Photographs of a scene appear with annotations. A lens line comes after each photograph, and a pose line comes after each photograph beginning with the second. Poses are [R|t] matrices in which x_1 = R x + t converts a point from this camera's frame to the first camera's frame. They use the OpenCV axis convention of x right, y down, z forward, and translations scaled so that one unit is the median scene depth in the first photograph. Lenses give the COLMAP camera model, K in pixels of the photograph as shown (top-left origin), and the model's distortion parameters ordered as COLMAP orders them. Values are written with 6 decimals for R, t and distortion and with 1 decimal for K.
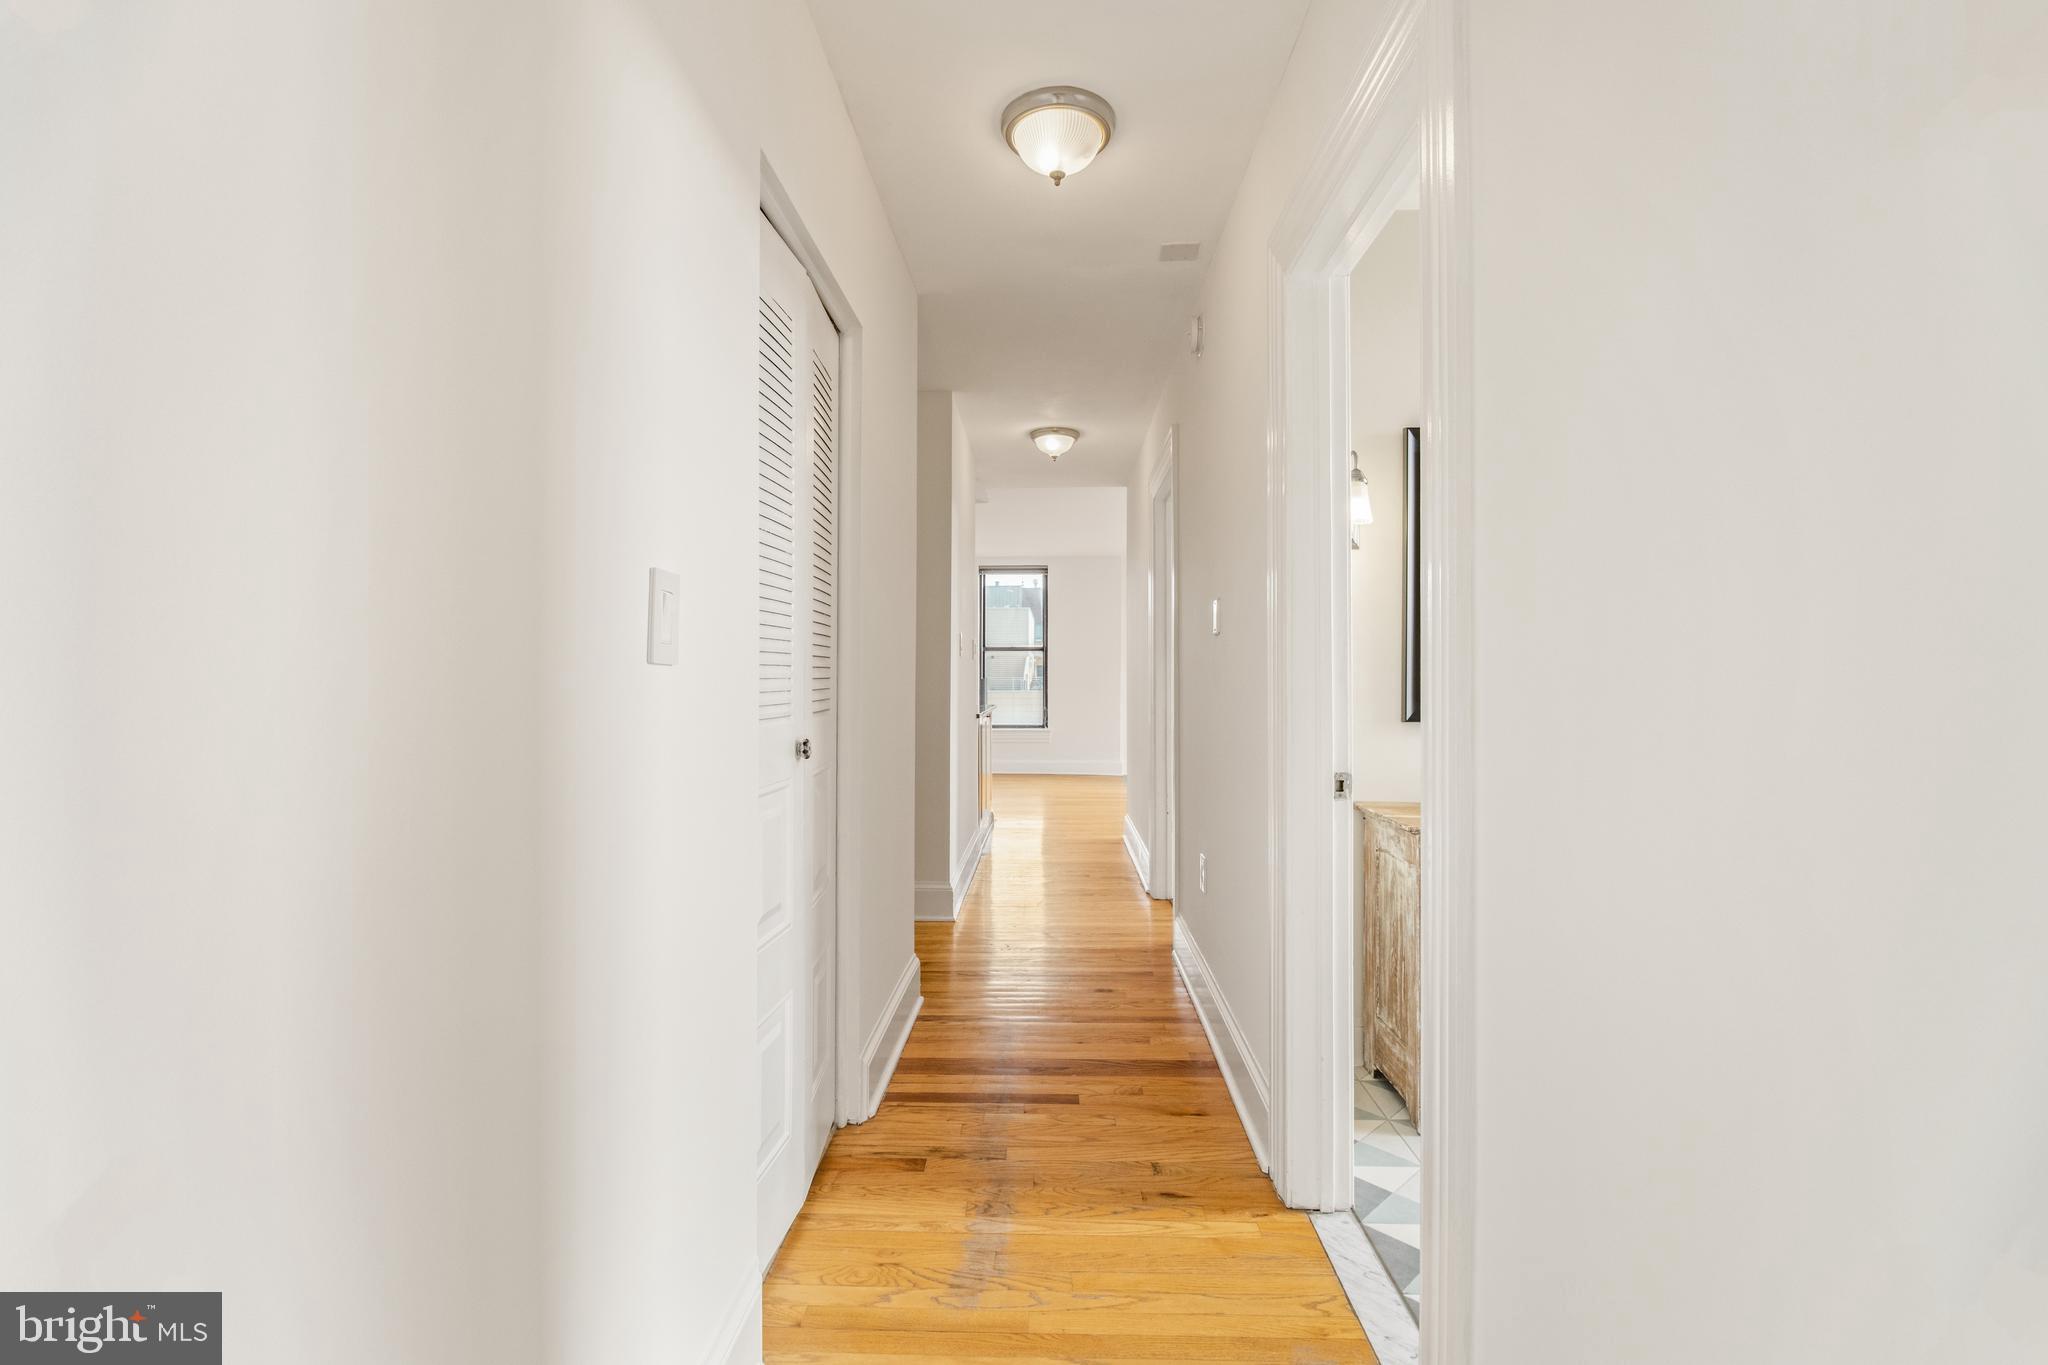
lens RADIAL K [[913.4, 0, 1022.7], [0, 913.4, 673.9], [0, 0, 1]] dist [-0.001413, -0.000139]
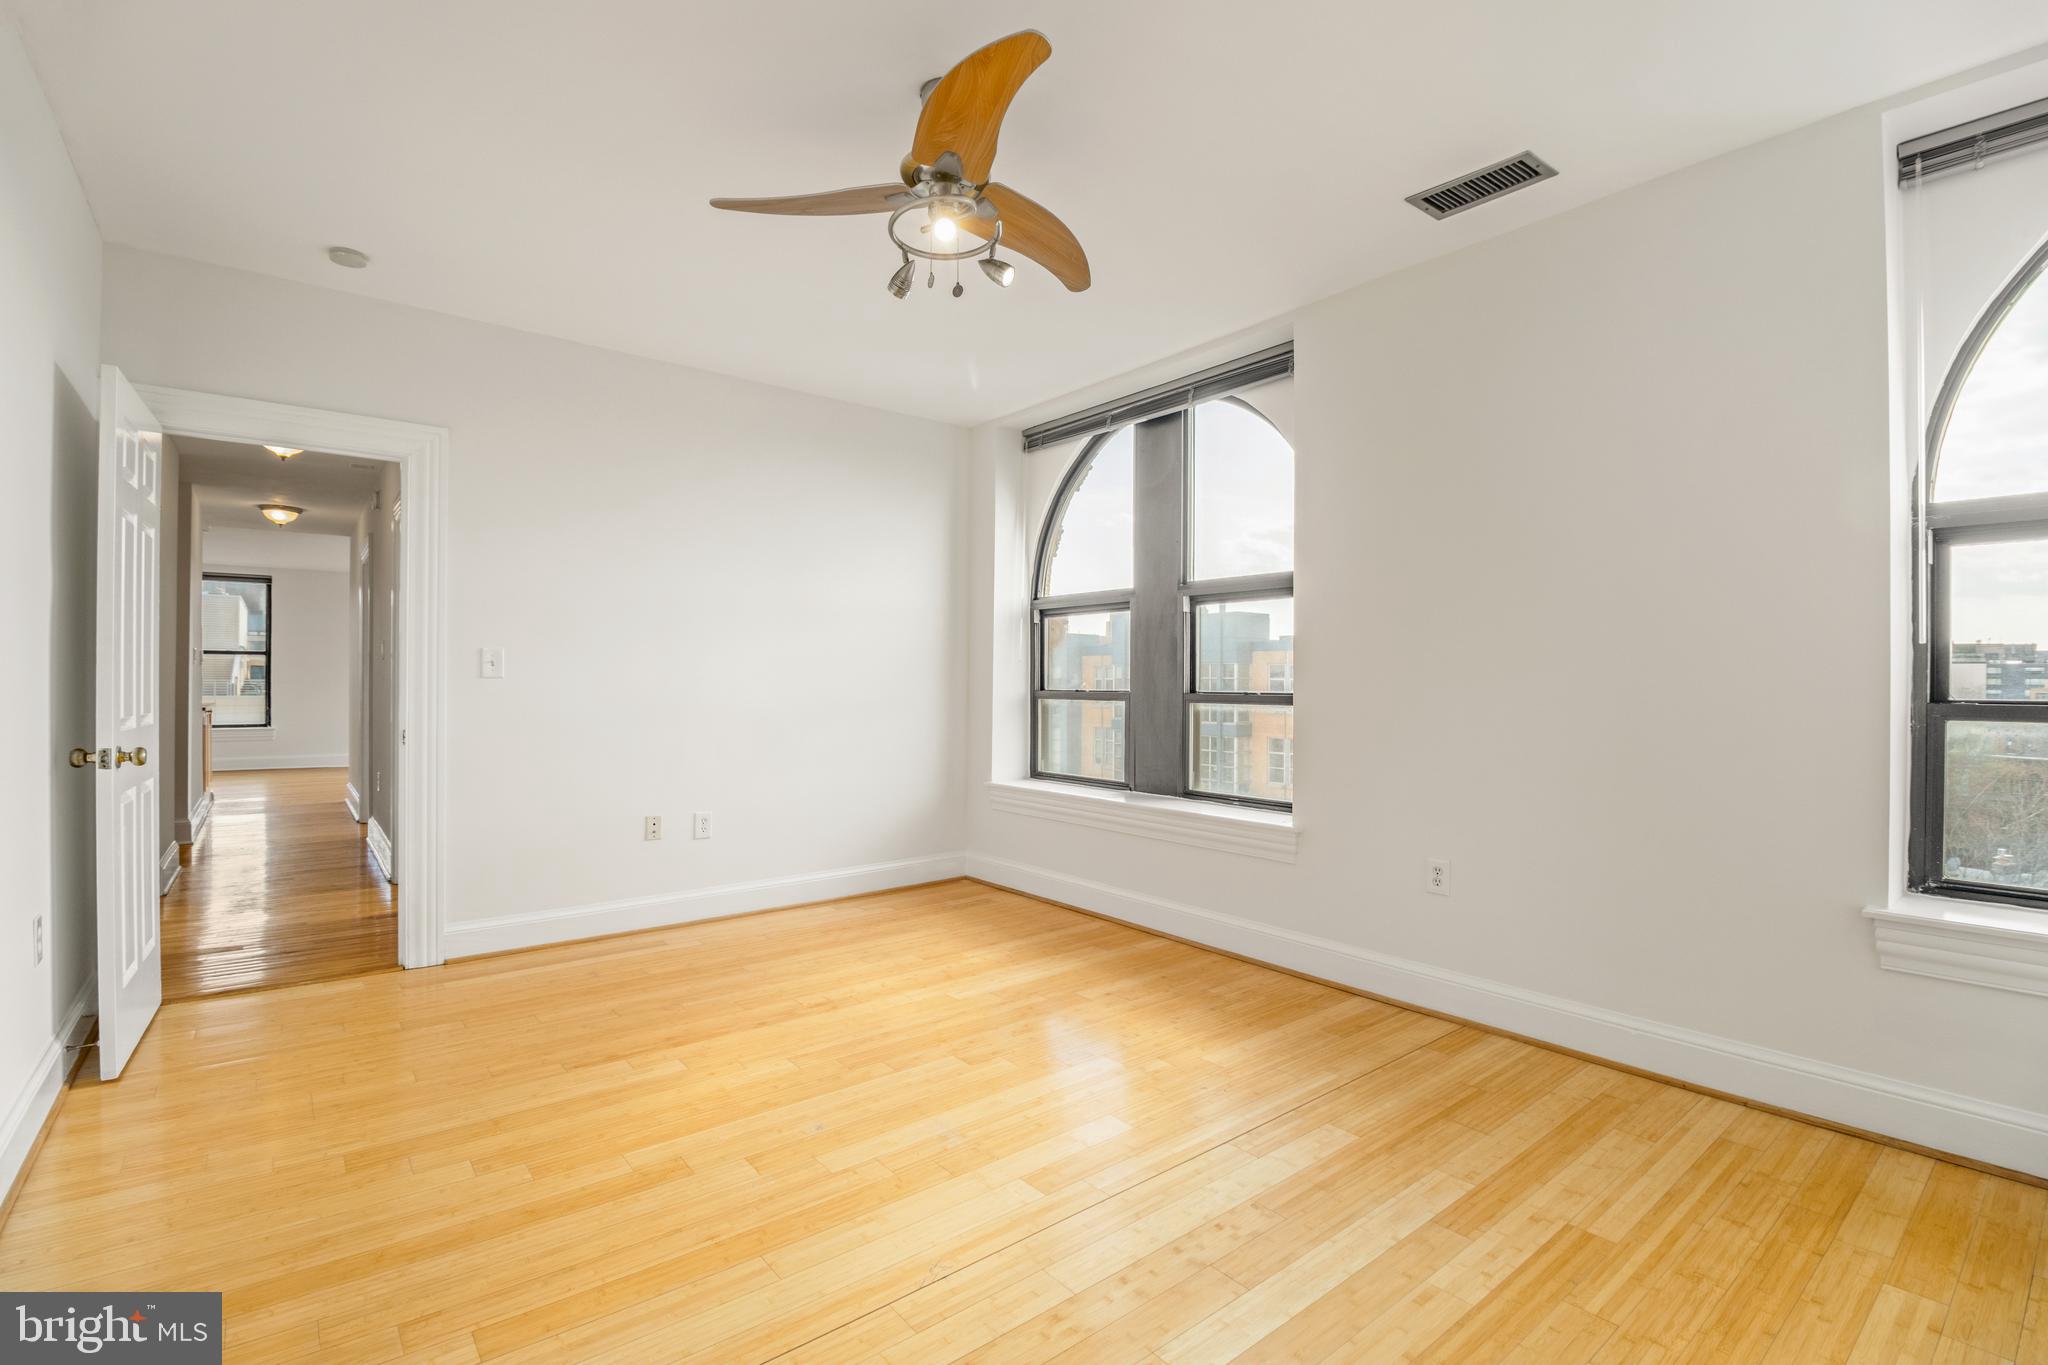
lens RADIAL K [[913.4, 0, 1020.1], [0, 913.4, 668.7], [0, 0, 1]] dist [-0.001413, -0.000139]
pose [[0.753484, 0.005407, 0.657444, -0.016046], [-0.000281, 0.999969, -0.007901, -0.001863], [-0.657467, 0.005769, 0.753462, -0.428646]]
